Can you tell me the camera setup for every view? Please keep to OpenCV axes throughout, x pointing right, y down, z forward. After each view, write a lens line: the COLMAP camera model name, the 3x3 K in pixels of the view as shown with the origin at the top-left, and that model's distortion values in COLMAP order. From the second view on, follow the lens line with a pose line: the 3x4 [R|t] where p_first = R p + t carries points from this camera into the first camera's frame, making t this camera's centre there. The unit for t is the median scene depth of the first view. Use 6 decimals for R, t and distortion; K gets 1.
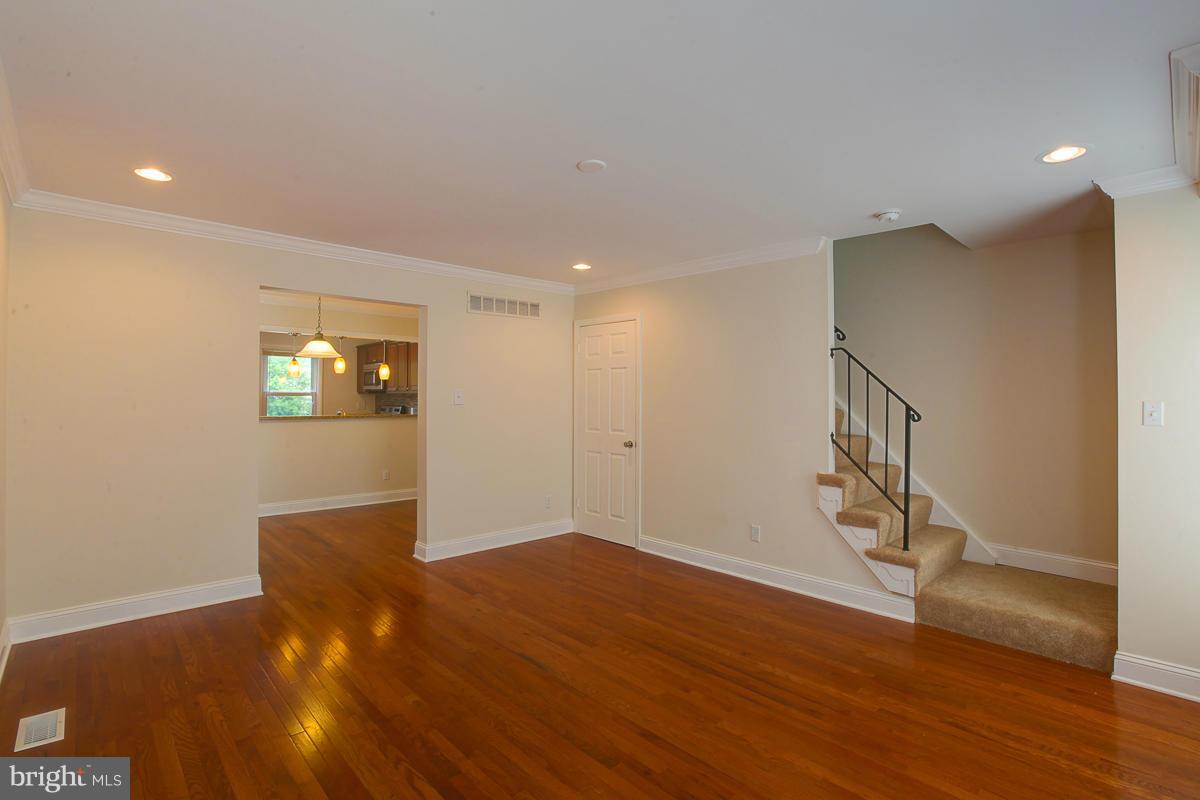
lens RADIAL K [[571.1, 0, 600.0], [0, 571.1, 400.0], [0, 0, 1]] dist [-0.039382, 0.000953]
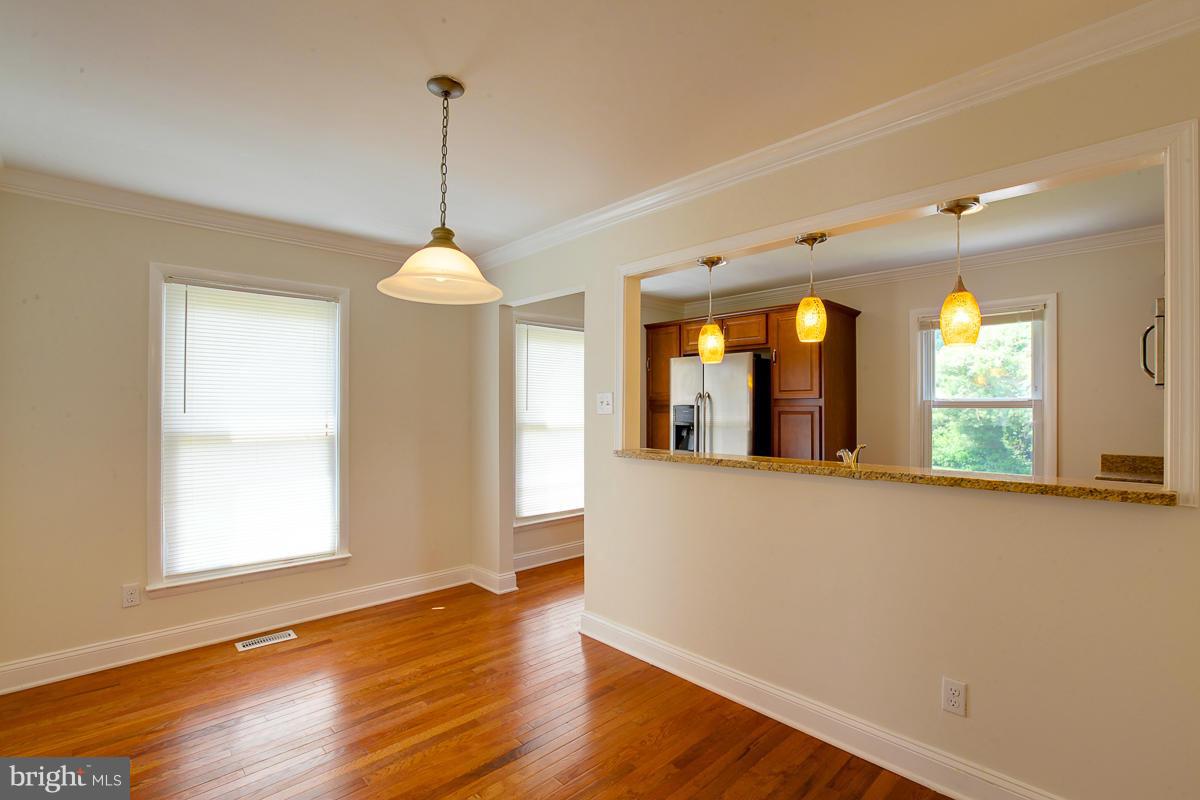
lens RADIAL K [[556.7, 0, 603.7], [0, 556.7, 404.4], [0, 0, 1]] dist [-0.030960, 0.015223]
pose [[0.011477, -0.007042, -0.999909, -0.092582], [-0.007882, 0.999943, -0.007133, -0.004206], [0.999903, 0.007964, 0.011421, 0.672987]]
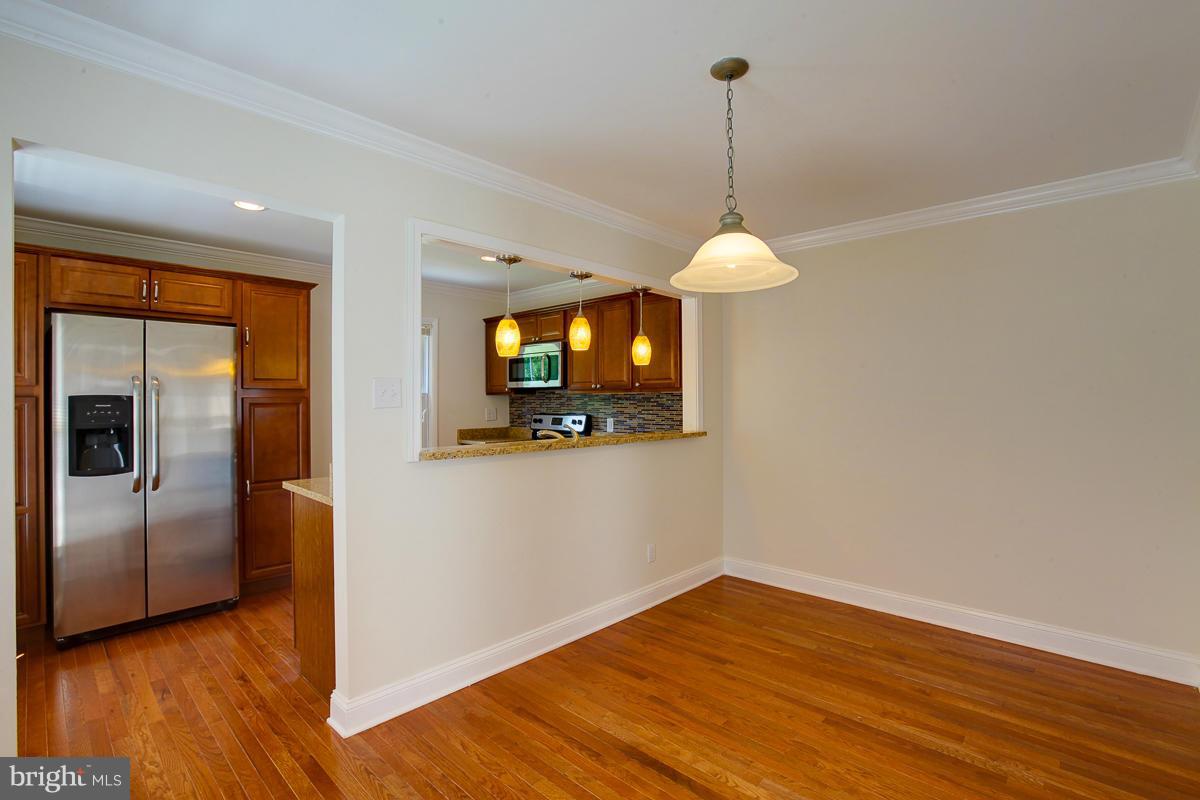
lens RADIAL K [[560.3, 0, 604.9], [0, 560.3, 394.7], [0, 0, 1]] dist [-0.052259, 0.000765]
pose [[0.997051, -0.003279, 0.076674, -0.370875], [0.004371, 0.999891, -0.014074, -0.002476], [-0.076620, 0.014367, 0.996957, 0.411321]]
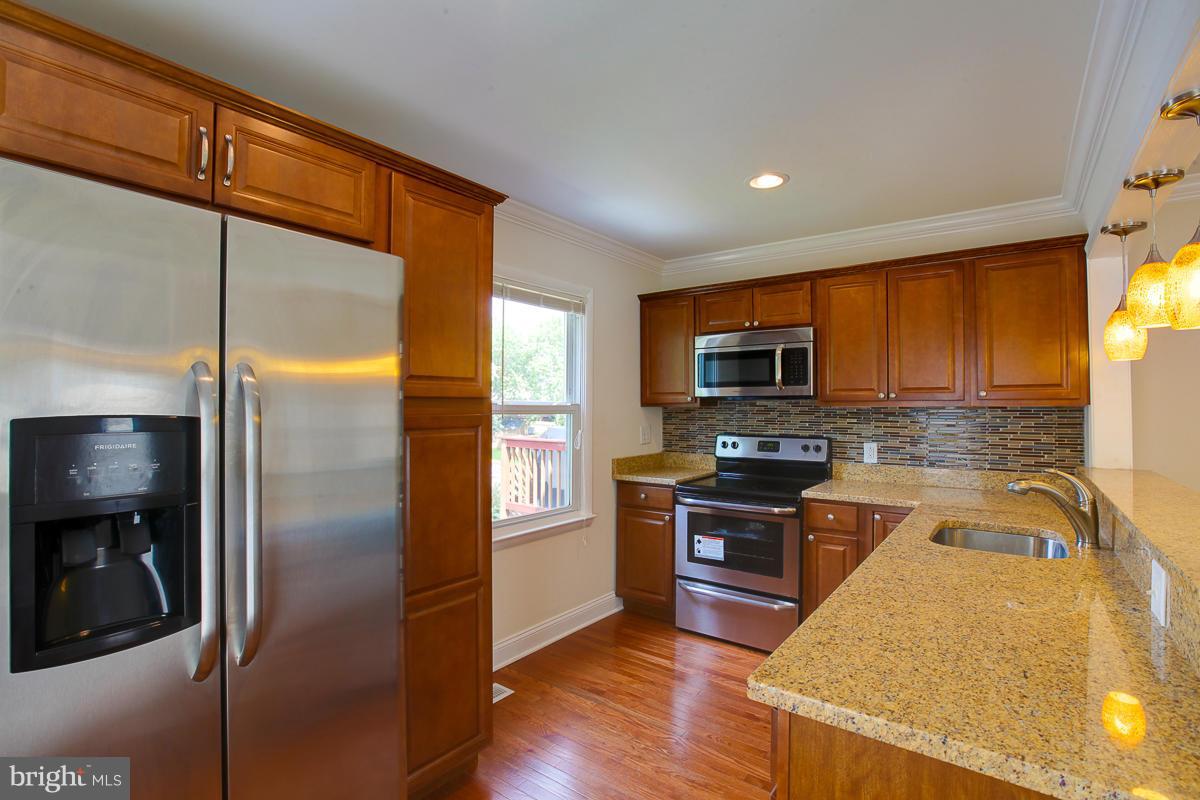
lens RADIAL K [[571.1, 0, 600.0], [0, 571.1, 400.0], [0, 0, 1]] dist [-0.039382, 0.000953]
pose [[0.984684, 0.003182, 0.174321, -0.570988], [-0.000103, 0.999844, -0.017665, -0.009037], [-0.174350, 0.017376, 0.984530, 0.627843]]
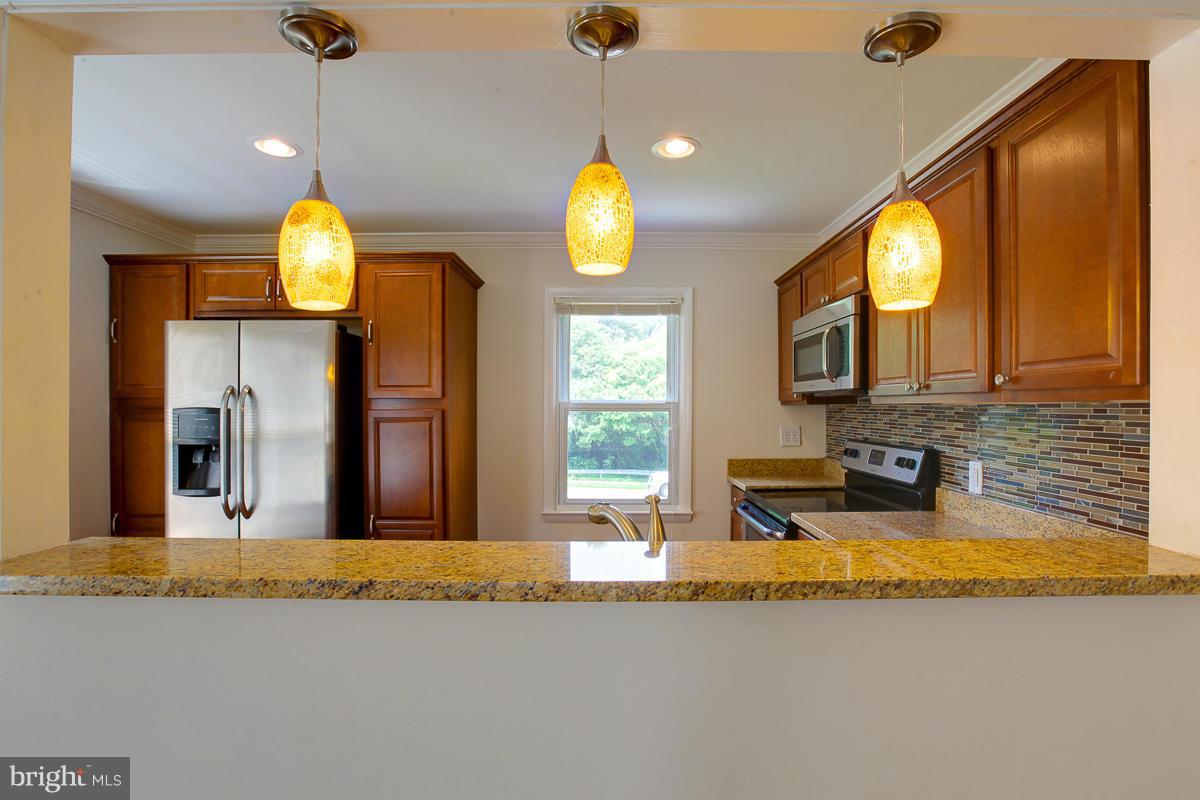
lens RADIAL K [[556.7, 0, 603.7], [0, 556.7, 404.4], [0, 0, 1]] dist [-0.030960, 0.015223]
pose [[0.726803, -0.000893, -0.686846, -0.275916], [-0.004617, 0.999970, -0.006185, -0.008962], [0.686831, 0.007667, 0.726777, 0.693080]]
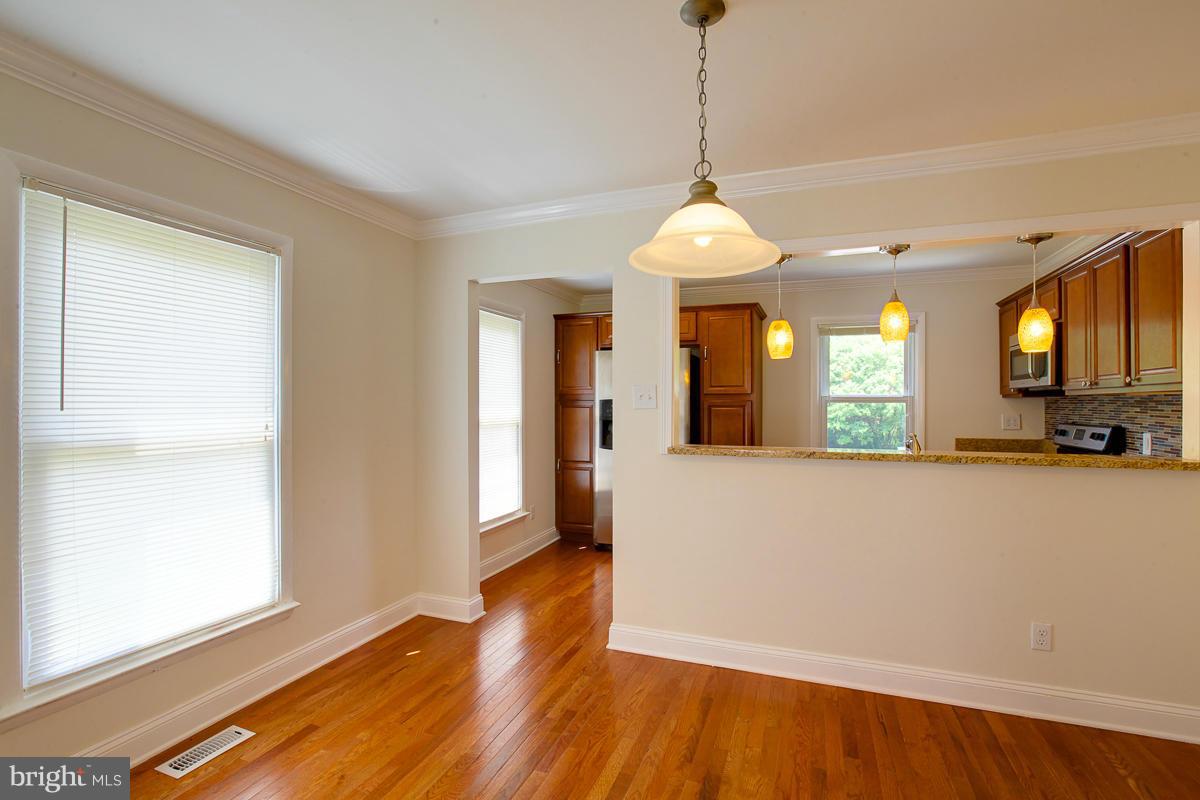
lens RADIAL K [[556.7, 0, 603.7], [0, 556.7, 404.4], [0, 0, 1]] dist [-0.030960, 0.015223]
pose [[0.442499, 0.000558, -0.896769, -0.162456], [-0.005683, 0.999981, -0.002182, -0.002248], [0.896751, 0.006062, 0.442494, 0.510833]]
